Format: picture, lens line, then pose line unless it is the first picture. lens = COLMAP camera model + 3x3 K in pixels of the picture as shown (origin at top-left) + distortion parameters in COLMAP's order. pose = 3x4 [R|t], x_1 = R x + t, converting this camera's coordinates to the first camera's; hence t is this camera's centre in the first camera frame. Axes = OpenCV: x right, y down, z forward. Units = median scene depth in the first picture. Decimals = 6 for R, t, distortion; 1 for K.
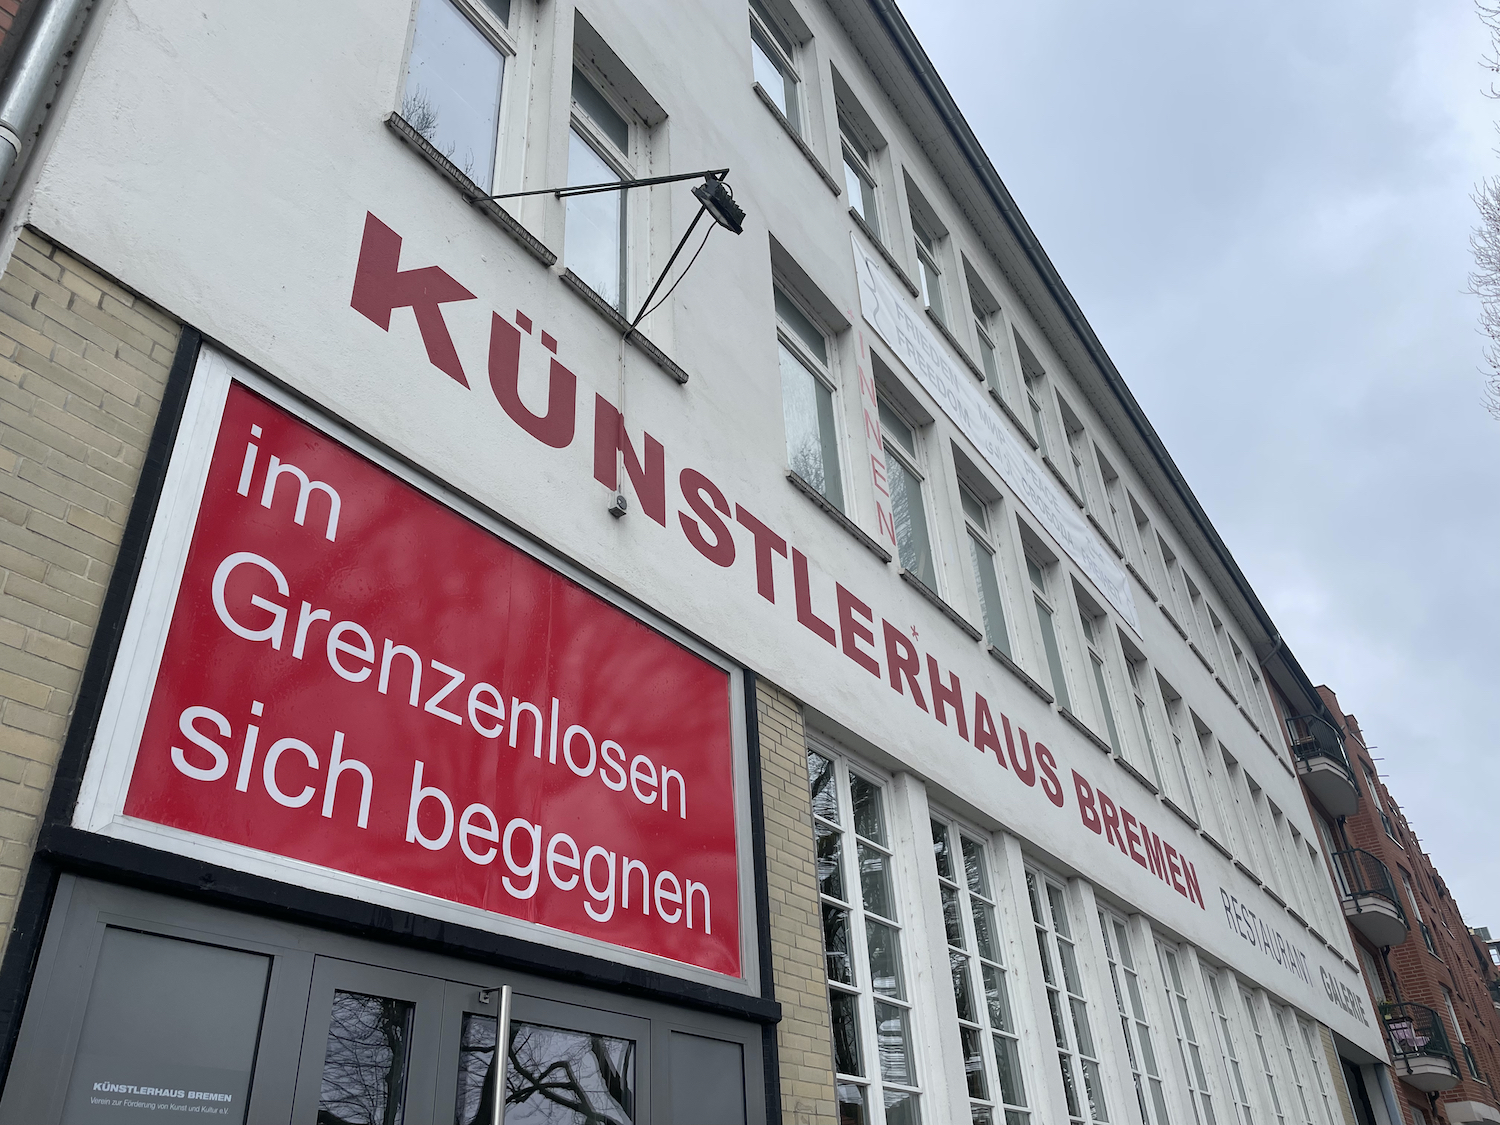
lens RADIAL K [[1136.0, 0, 743.4], [0, 1136.0, 513.0], [0, 0, 1]] dist [0.102105, -0.134923]
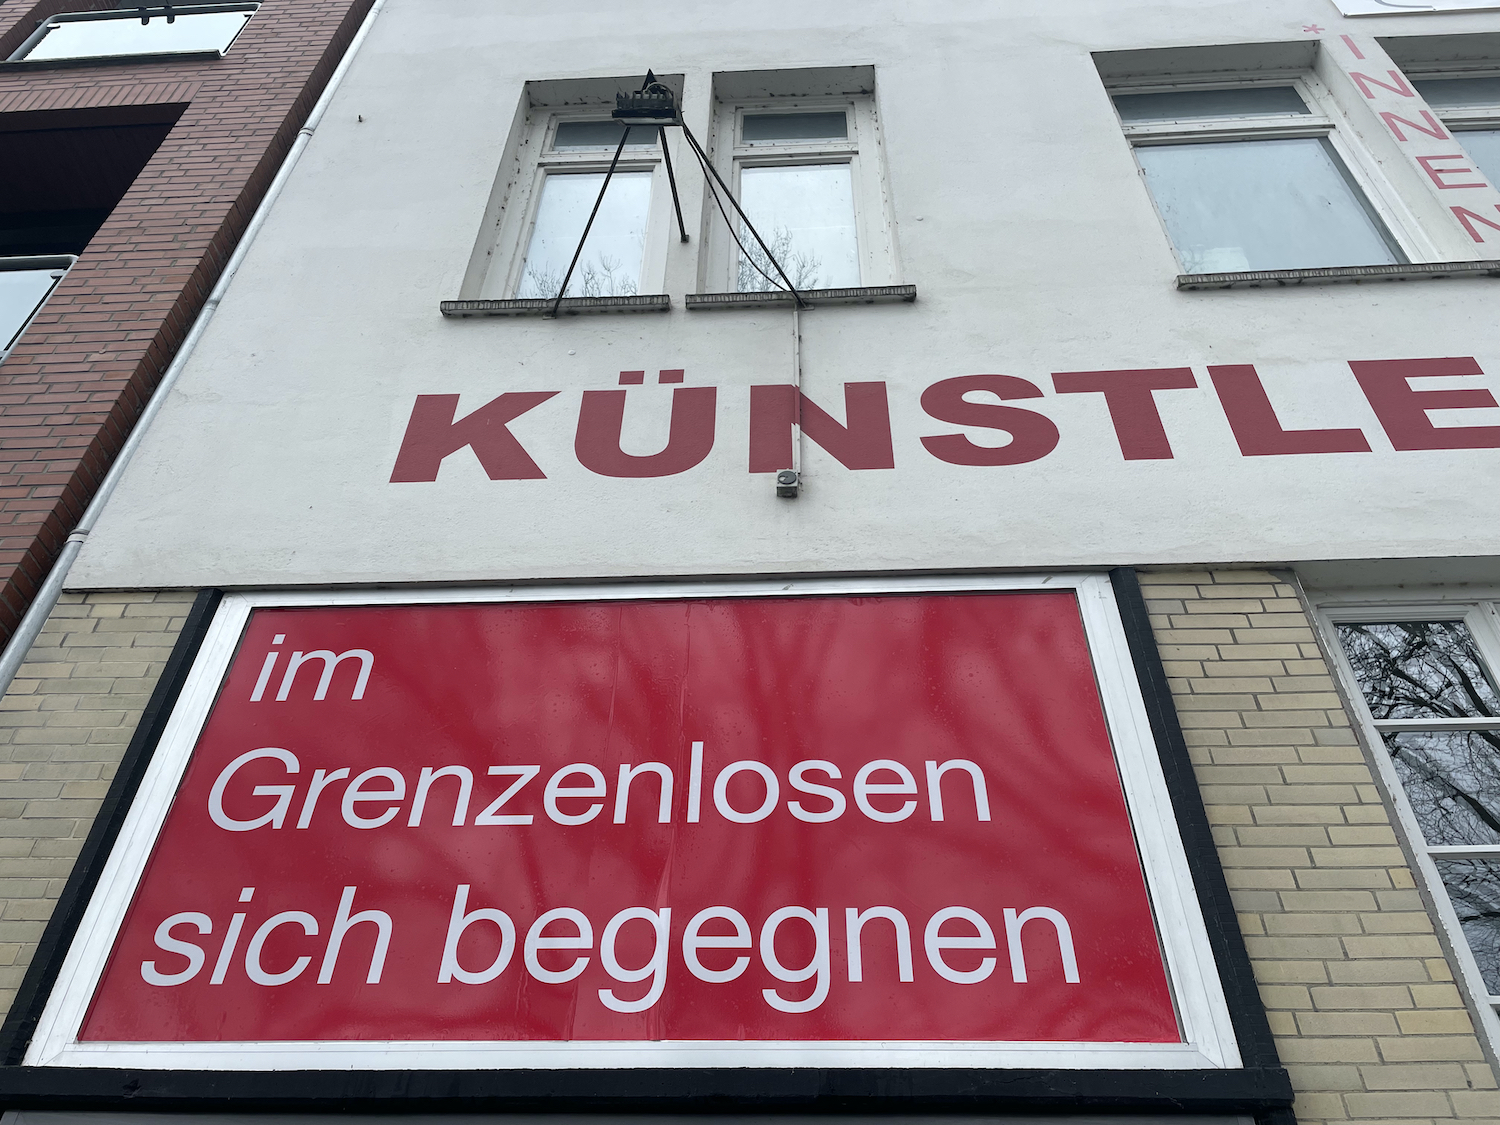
lens RADIAL K [[1134.6, 0, 709.1], [0, 1134.6, 560.9], [0, 0, 1]] dist [0.103418, -0.132033]
pose [[0.501010, -0.543297, -0.673660, 0.387067], [0.436685, 0.830743, -0.345214, 0.306716], [0.747191, -0.121222, 0.653460, 0.498167]]
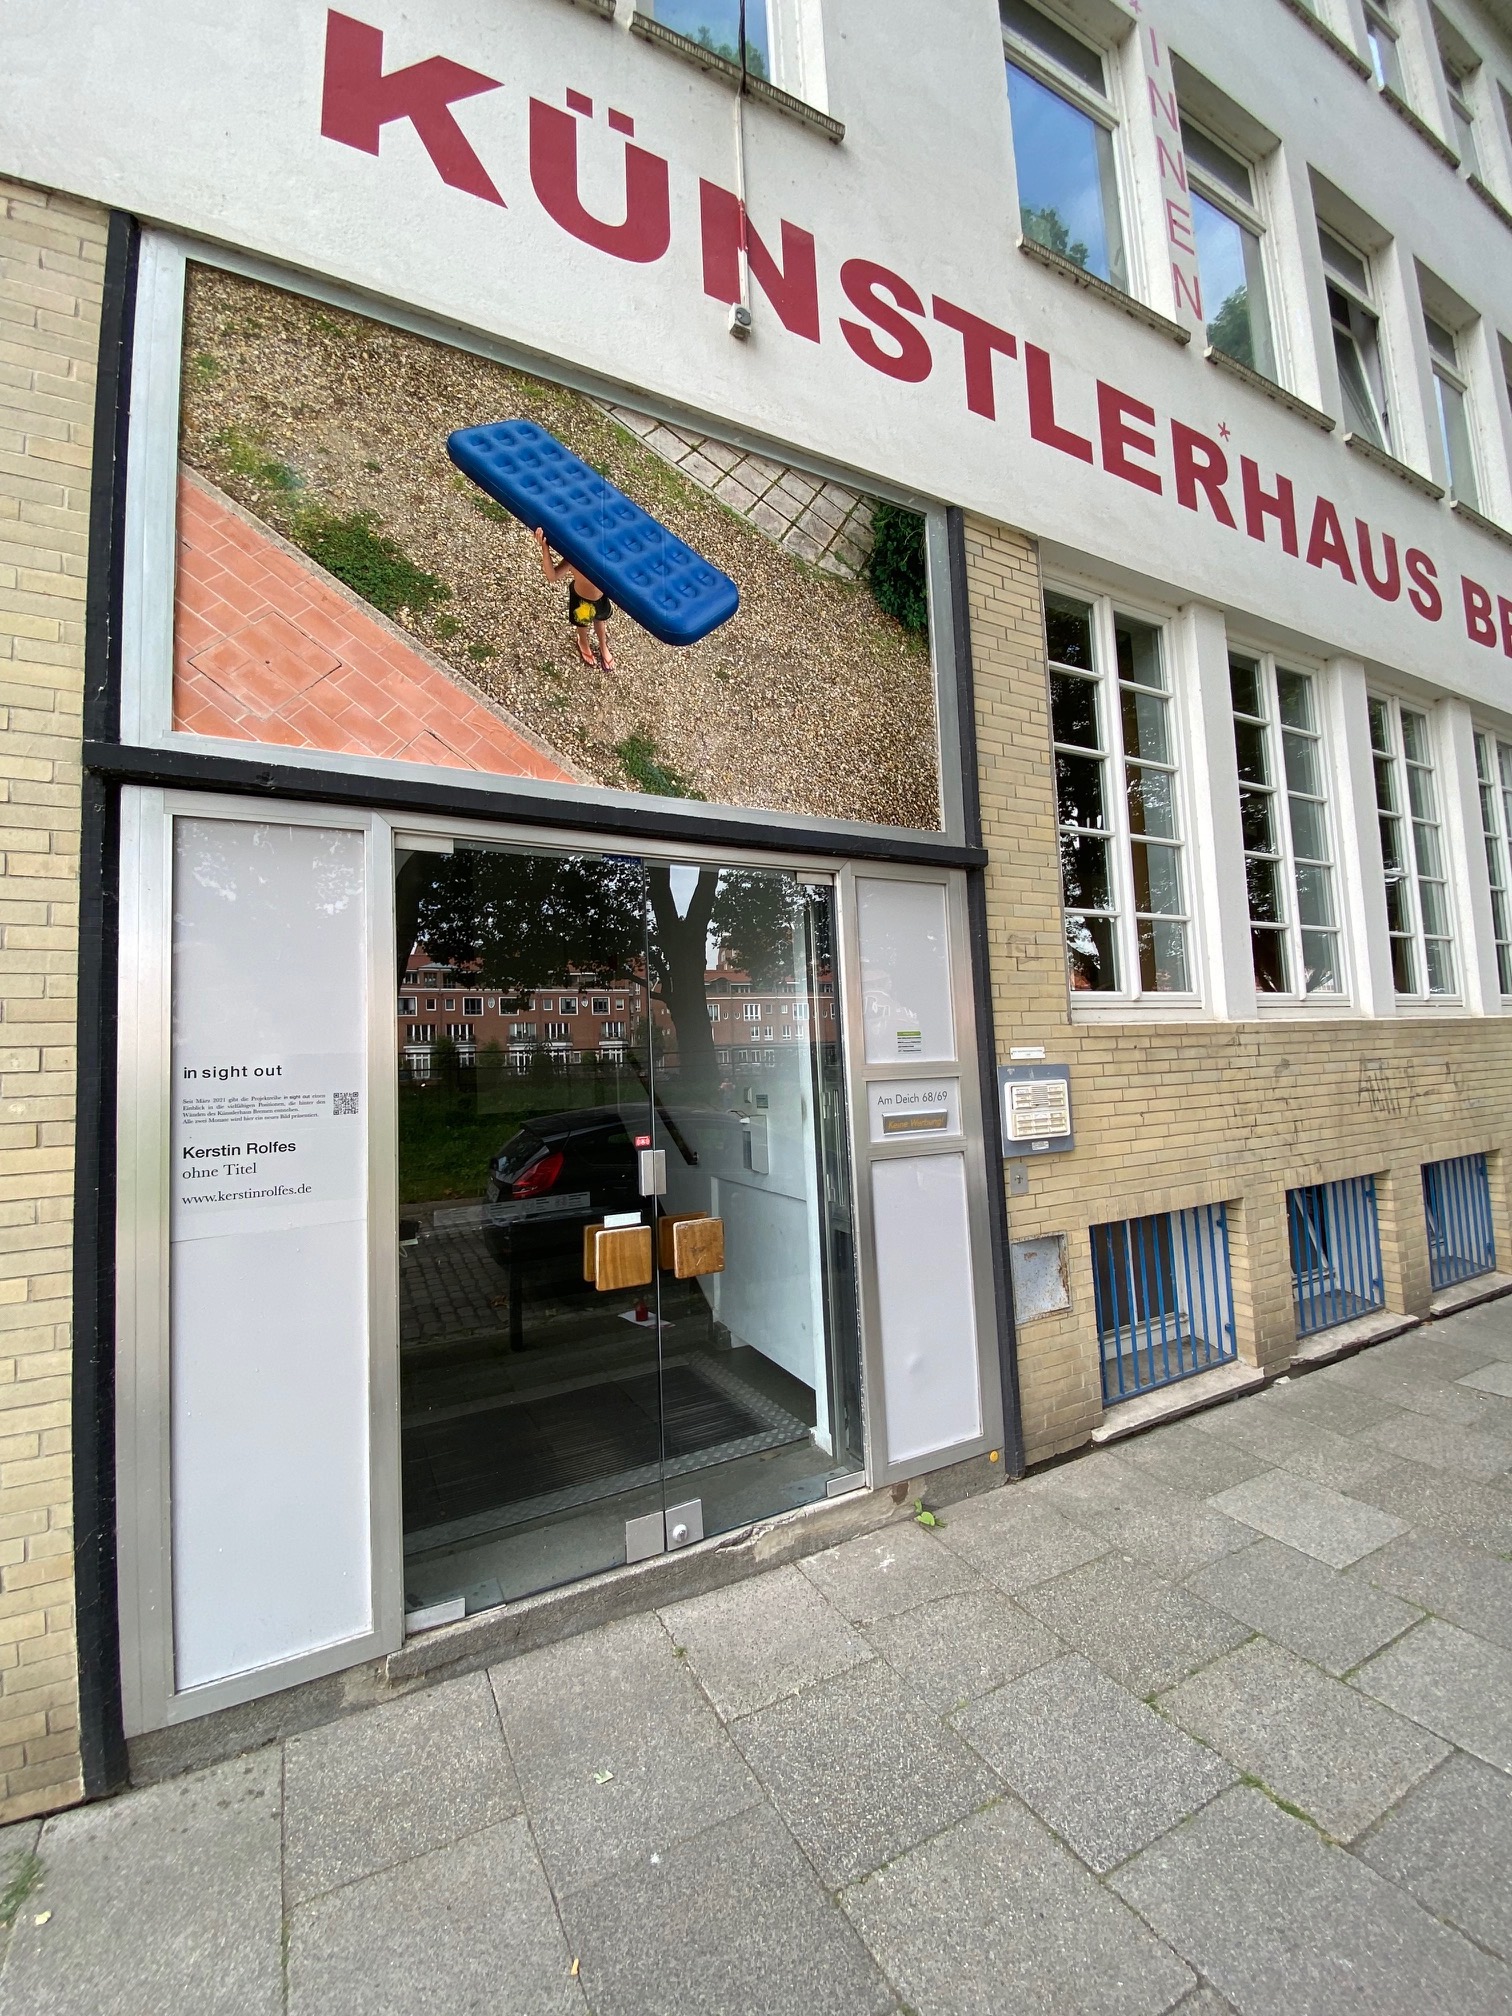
lens RADIAL K [[892.4, 0, 756.0], [0, 892.4, 1008.0], [0, 0, 1]] dist [0.011866, -0.023046]
pose [[0.895525, -0.027732, -0.444146, 0.196170], [0.246761, 0.861508, 0.443749, 0.154050], [0.370329, -0.506986, 0.778345, 0.259234]]
